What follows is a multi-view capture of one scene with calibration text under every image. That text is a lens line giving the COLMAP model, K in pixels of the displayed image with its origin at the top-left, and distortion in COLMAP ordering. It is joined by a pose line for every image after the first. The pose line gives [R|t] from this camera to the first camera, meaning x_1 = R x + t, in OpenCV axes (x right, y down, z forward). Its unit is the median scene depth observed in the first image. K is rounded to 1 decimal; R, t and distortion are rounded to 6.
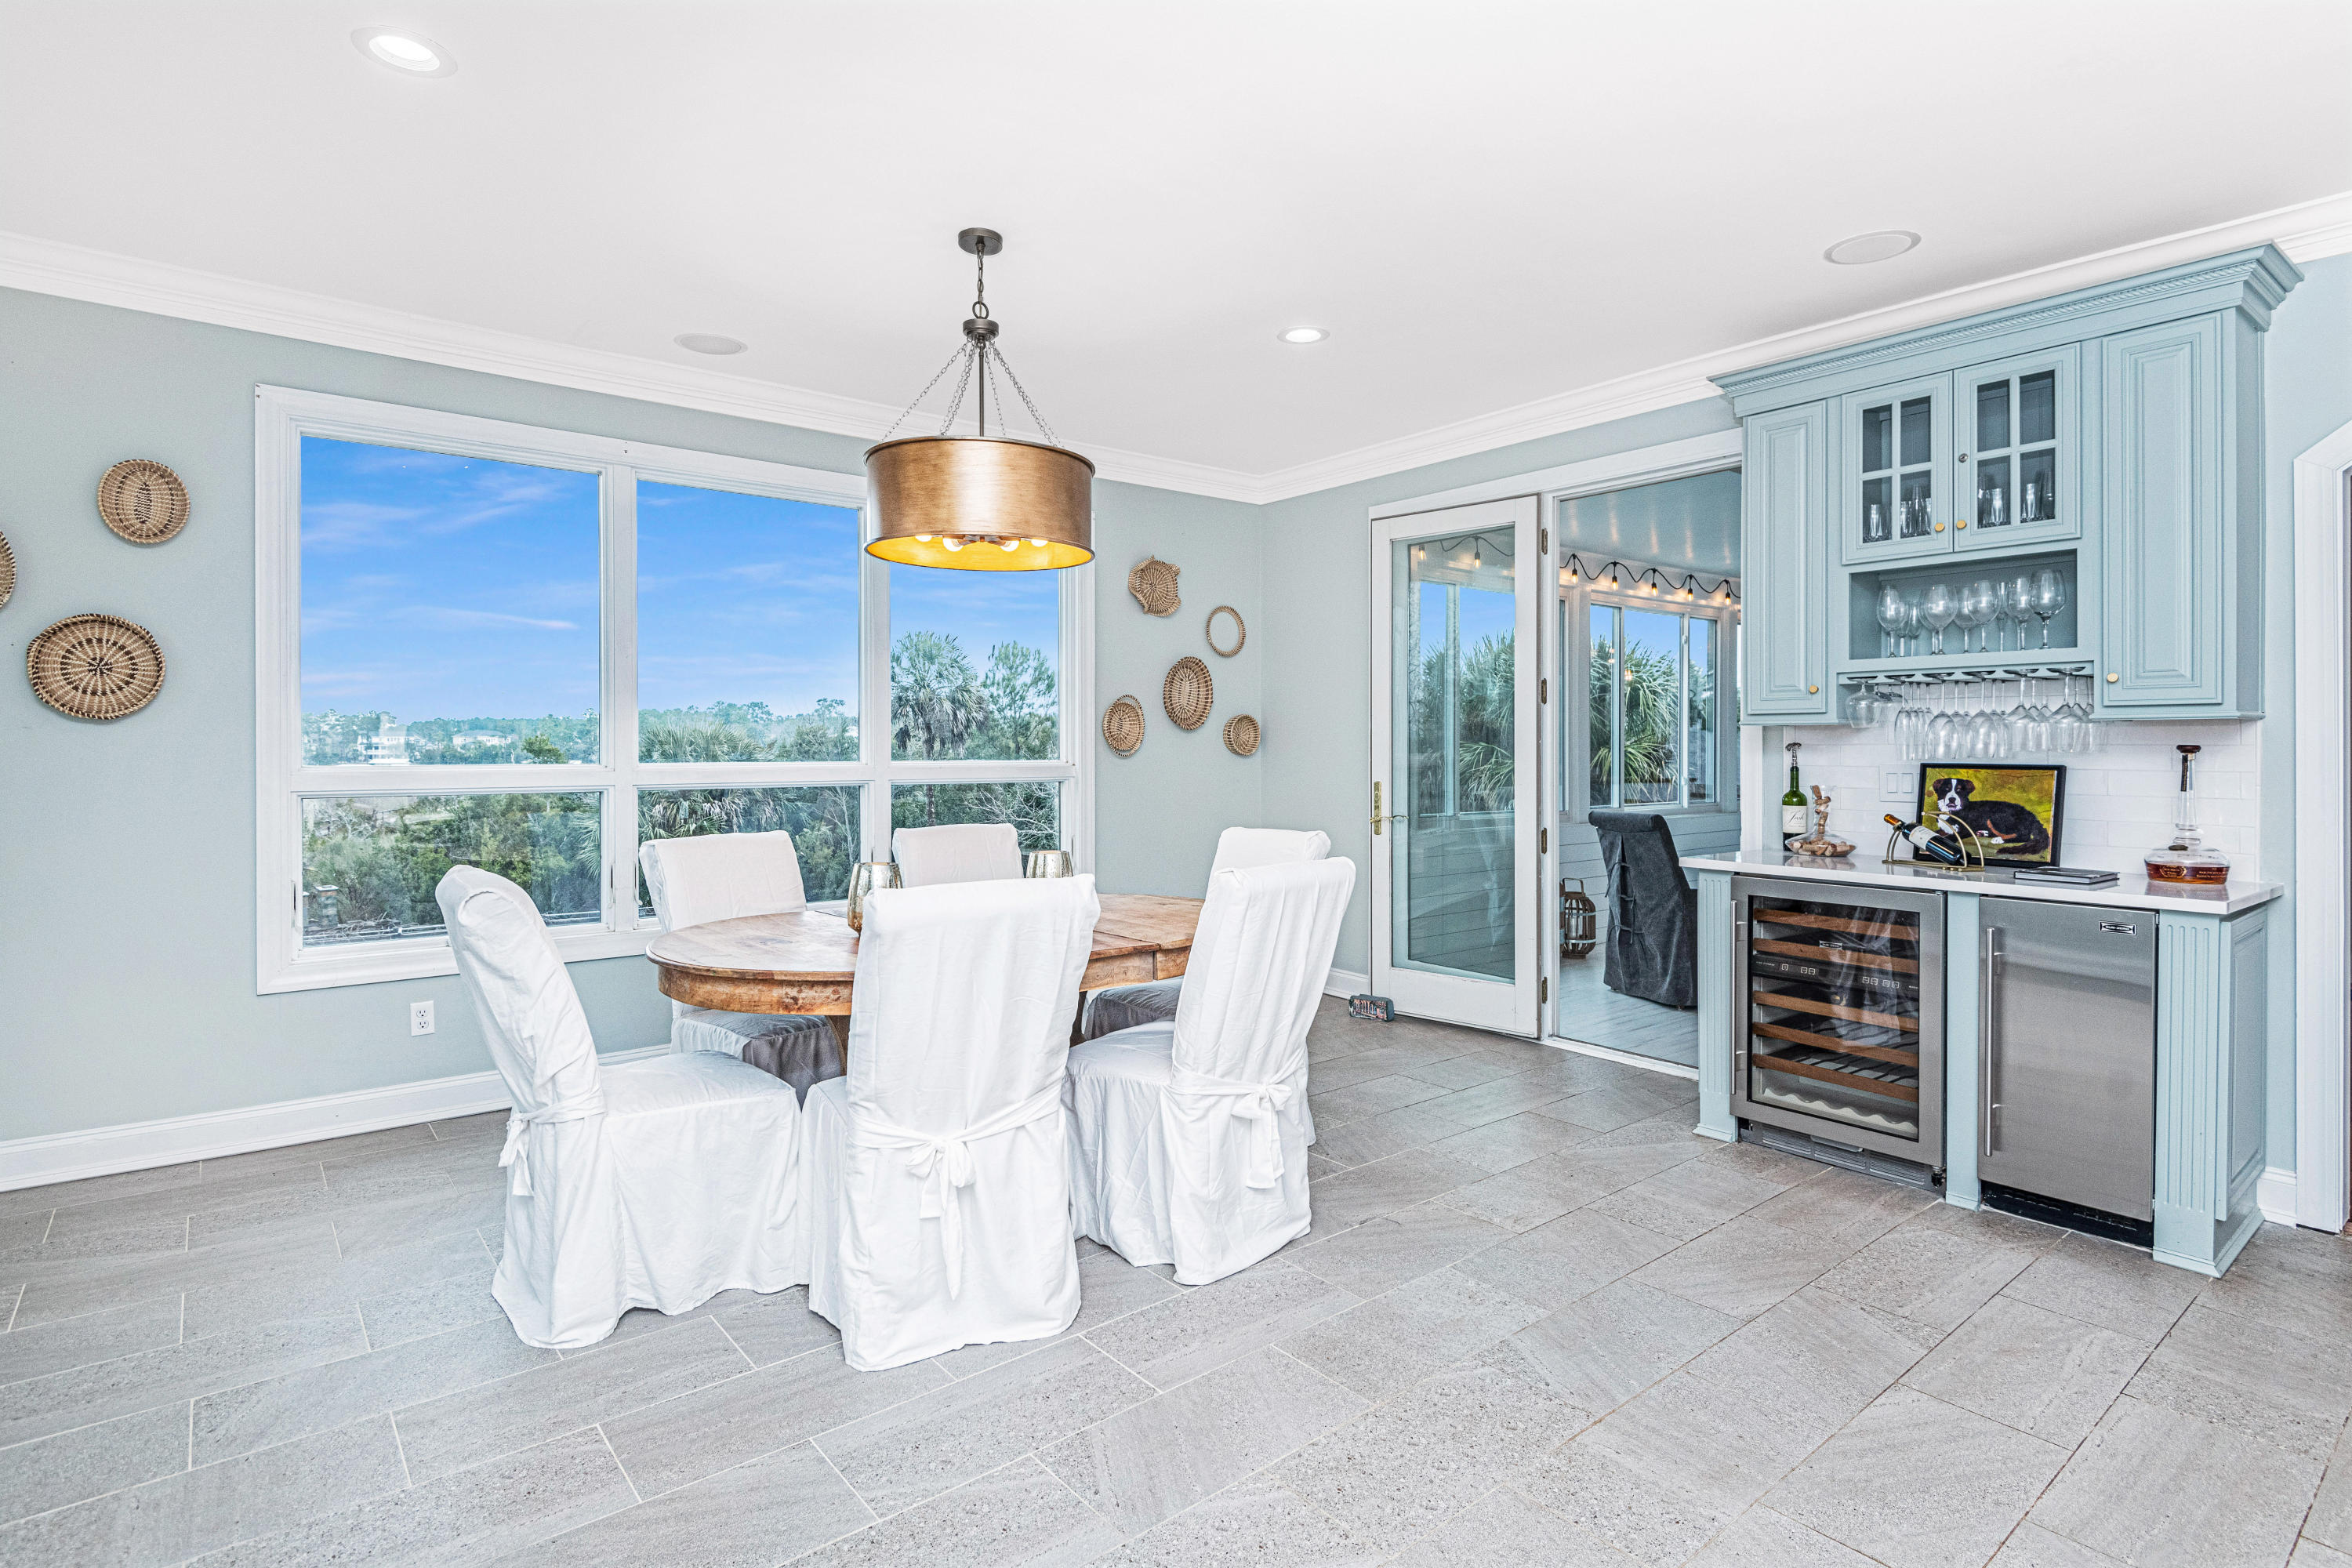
lens RADIAL K [[1197.8, 0, 1179.5], [0, 1197.8, 750.0], [0, 0, 1]] dist [0.020346, -0.000434]
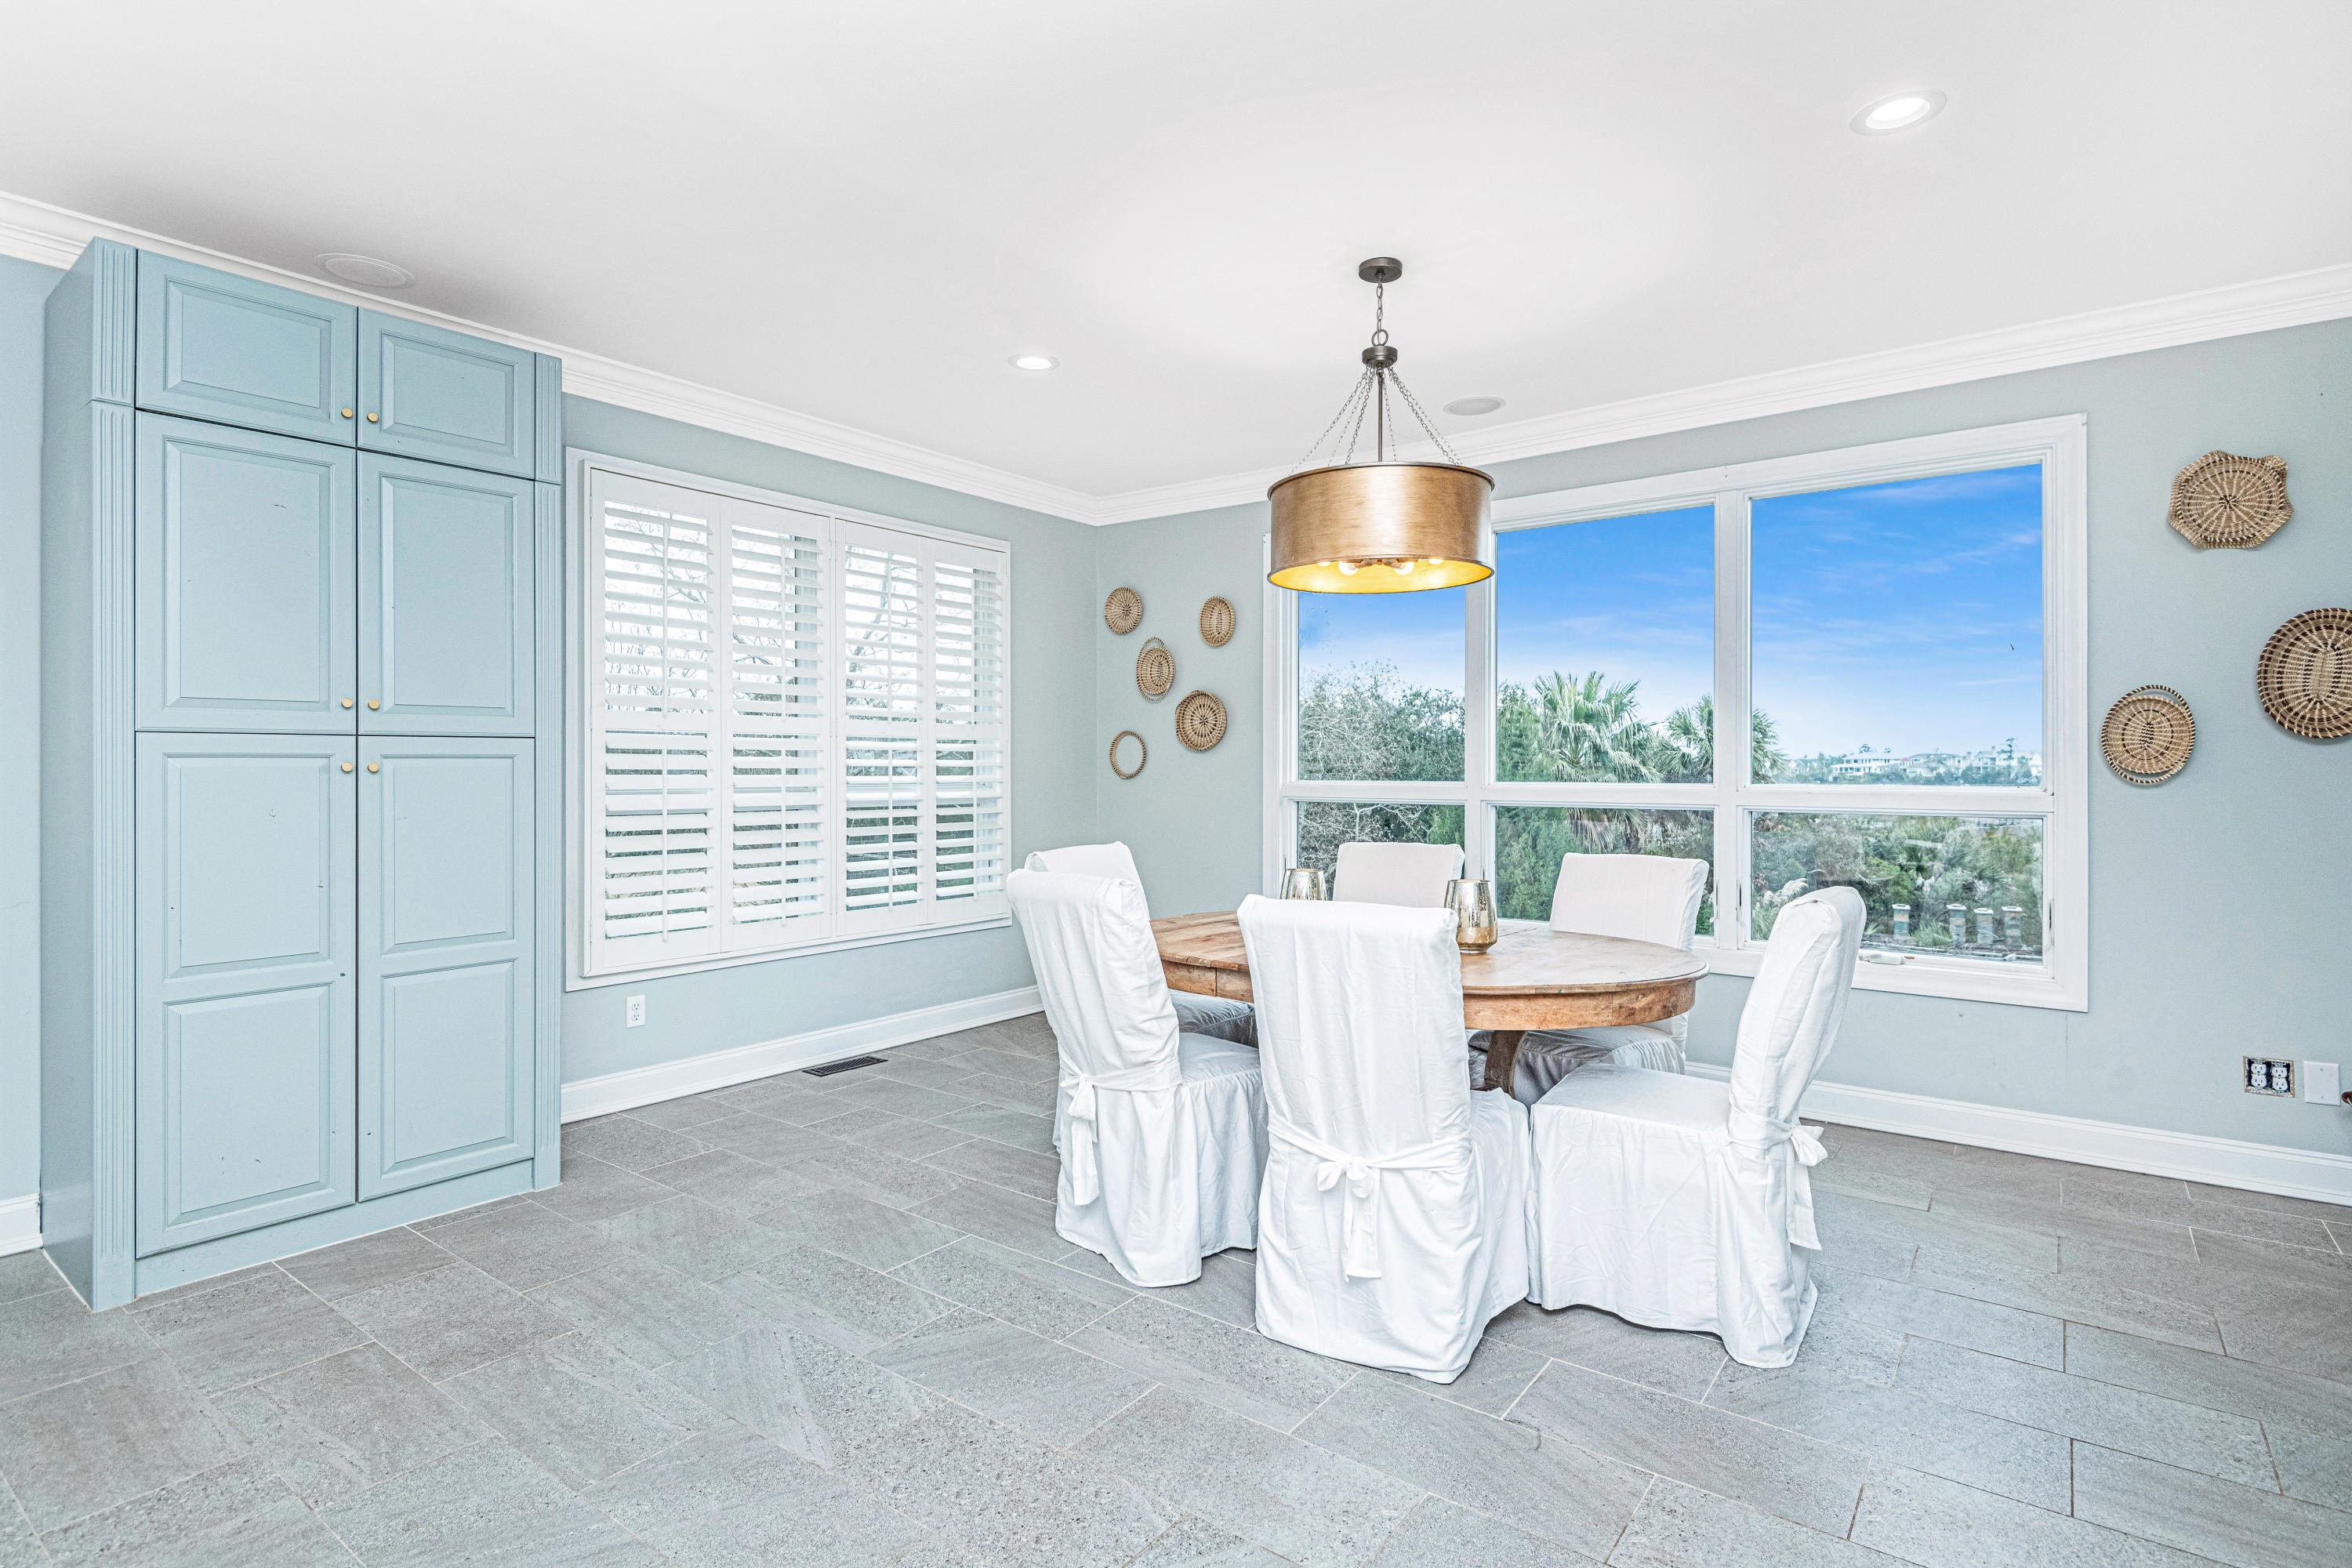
lens RADIAL K [[1187.7, 0, 1174.5], [0, 1187.7, 764.6], [0, 0, 1]] dist [0.022662, 0.000260]
pose [[0.224075, -0.001222, -0.974571, 0.756927], [-0.004370, 0.999988, -0.002259, -0.002155], [0.974562, 0.004765, 0.224067, 0.589950]]
